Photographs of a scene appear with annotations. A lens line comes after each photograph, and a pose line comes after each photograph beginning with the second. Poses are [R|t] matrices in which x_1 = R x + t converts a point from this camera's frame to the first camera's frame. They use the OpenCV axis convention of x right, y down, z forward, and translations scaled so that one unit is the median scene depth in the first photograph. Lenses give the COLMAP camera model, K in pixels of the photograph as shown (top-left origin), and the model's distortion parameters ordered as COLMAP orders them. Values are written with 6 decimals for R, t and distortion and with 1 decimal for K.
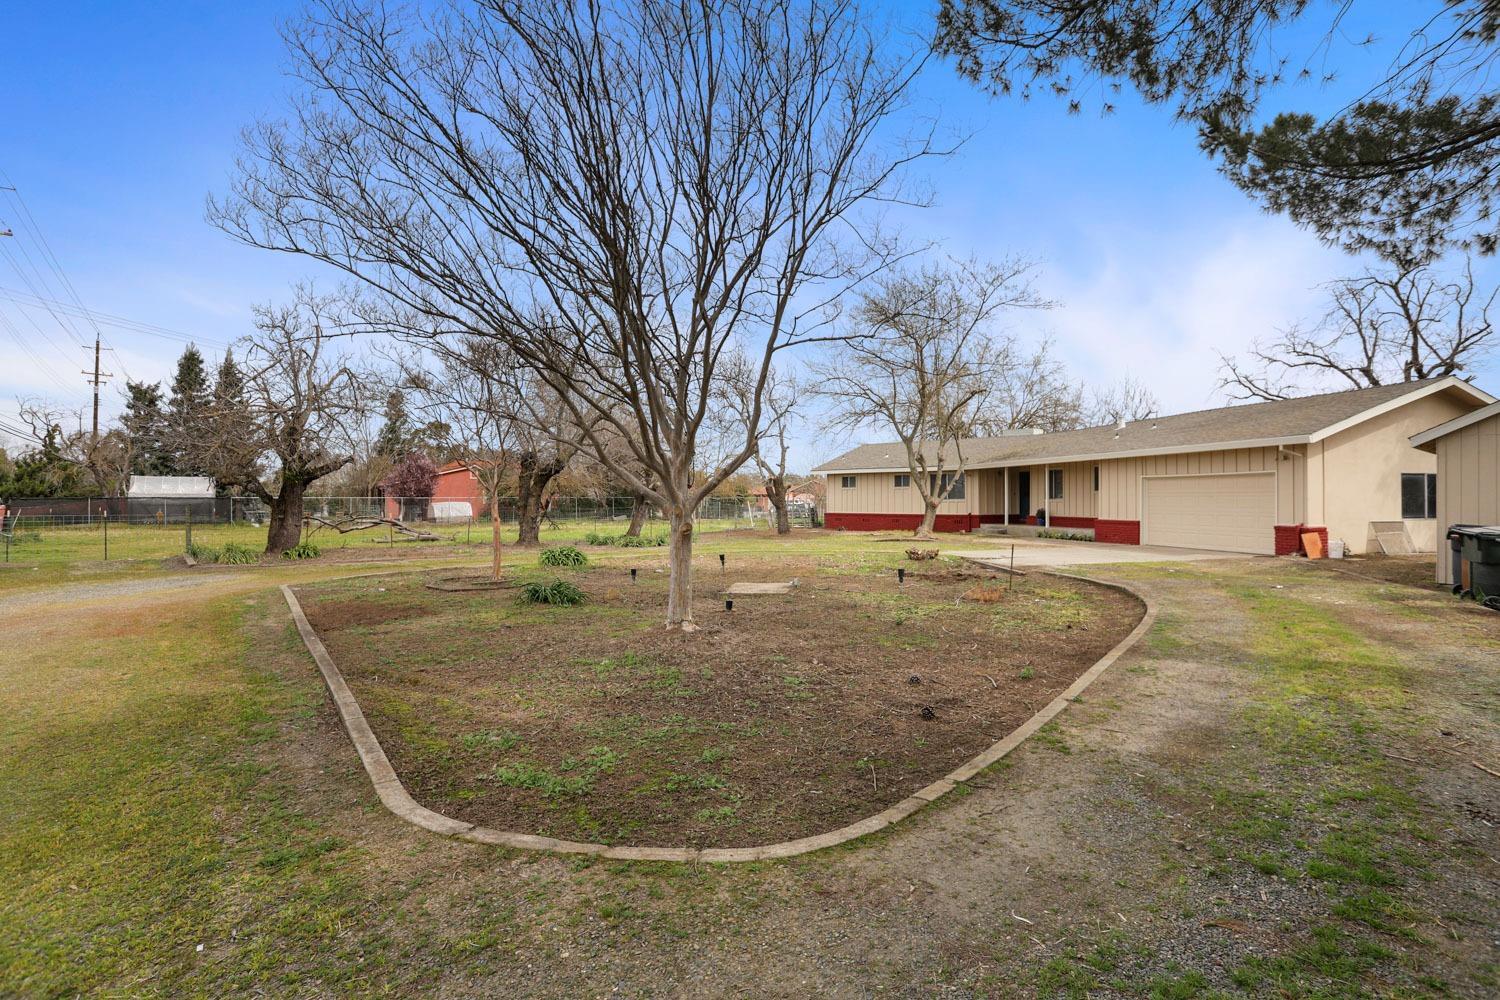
lens RADIAL K [[761.7, 0, 717.5], [0, 761.7, 504.1], [0, 0, 1]] dist [-0.019108, 0.003329]
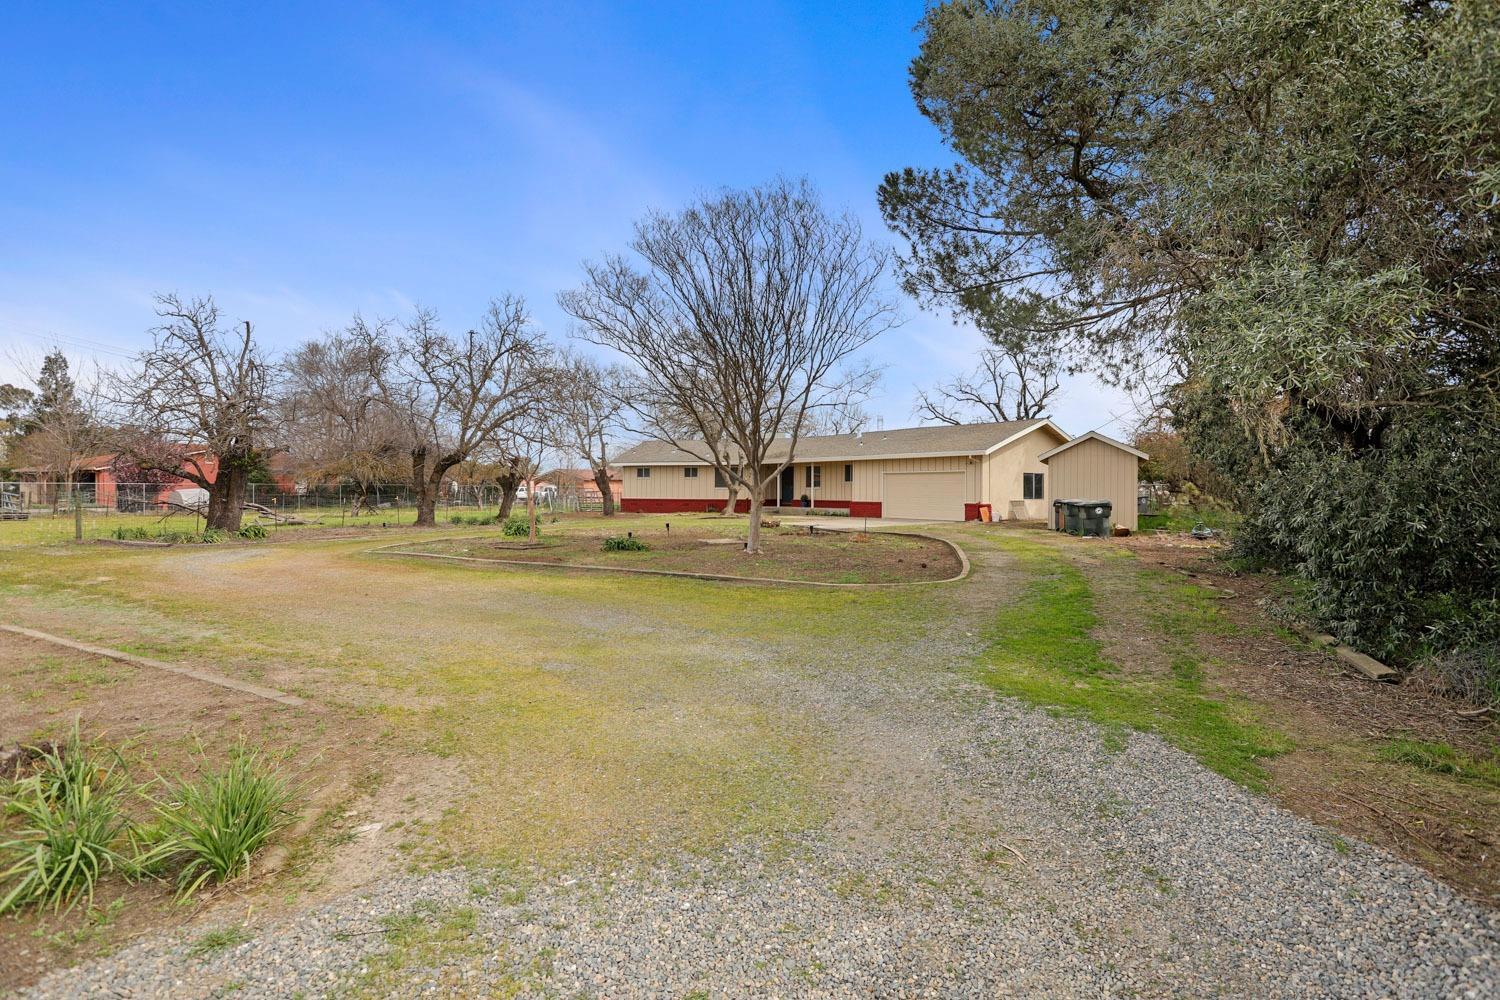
lens RADIAL K [[761.7, 0, 751.6], [0, 761.7, 498.6], [0, 0, 1]] dist [-0.019108, 0.003329]
pose [[0.908253, -0.001503, 0.418418, -0.278743], [-0.001304, 0.999979, 0.006424, 0.005618], [-0.418419, -0.006380, 0.908232, -0.233442]]
